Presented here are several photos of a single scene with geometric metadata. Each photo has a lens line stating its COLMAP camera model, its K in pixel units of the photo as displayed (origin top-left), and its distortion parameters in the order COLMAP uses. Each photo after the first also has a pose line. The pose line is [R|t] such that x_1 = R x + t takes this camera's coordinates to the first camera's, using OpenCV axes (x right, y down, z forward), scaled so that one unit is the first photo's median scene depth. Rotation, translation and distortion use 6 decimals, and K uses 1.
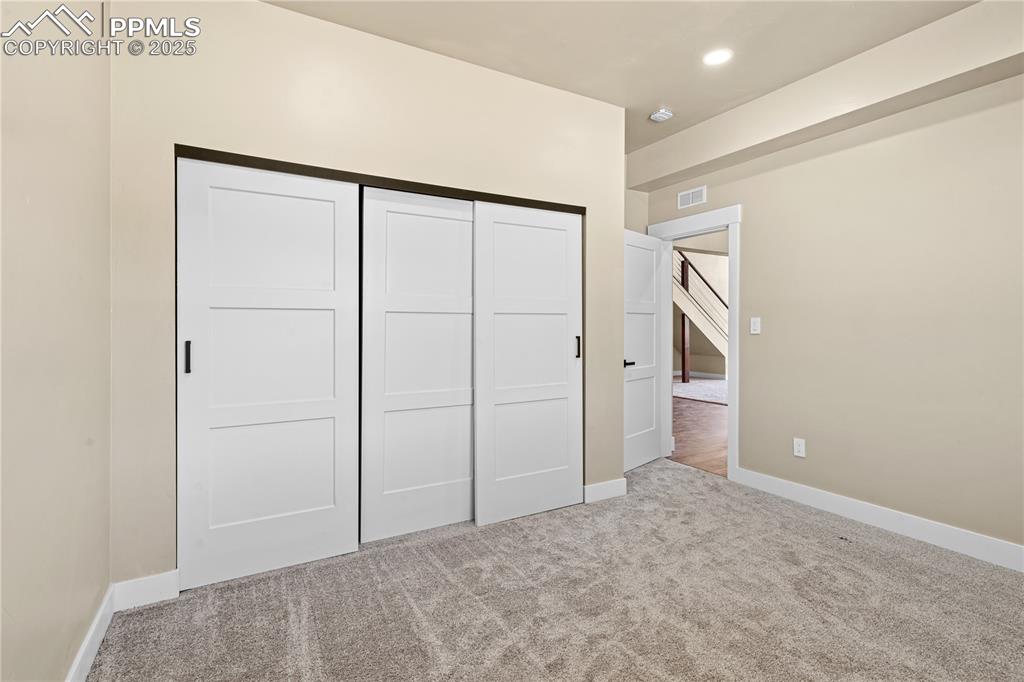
lens RADIAL K [[484.7, 0, 510.2], [0, 484.7, 332.4], [0, 0, 1]] dist [-0.001744, -0.001100]
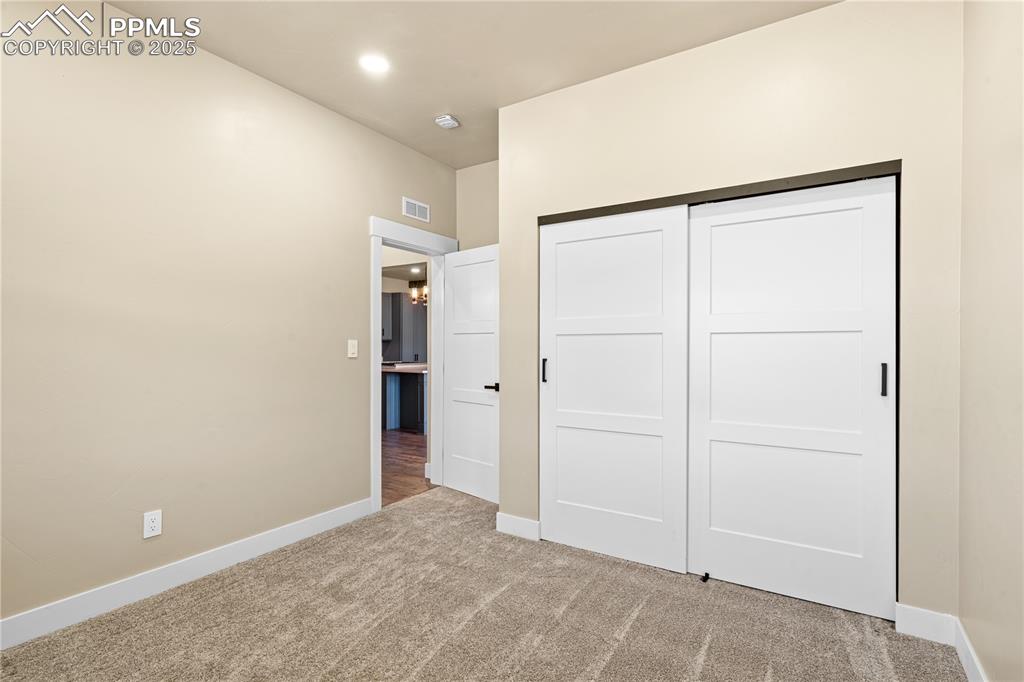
lens RADIAL K [[484.7, 0, 516.2], [0, 484.7, 346.0], [0, 0, 1]] dist [-0.001744, -0.001100]
pose [[0.475003, -0.000148, -0.879984, 0.494017], [-0.010895, 0.999922, -0.006049, -0.005953], [0.879917, 0.012461, 0.474965, 0.270723]]
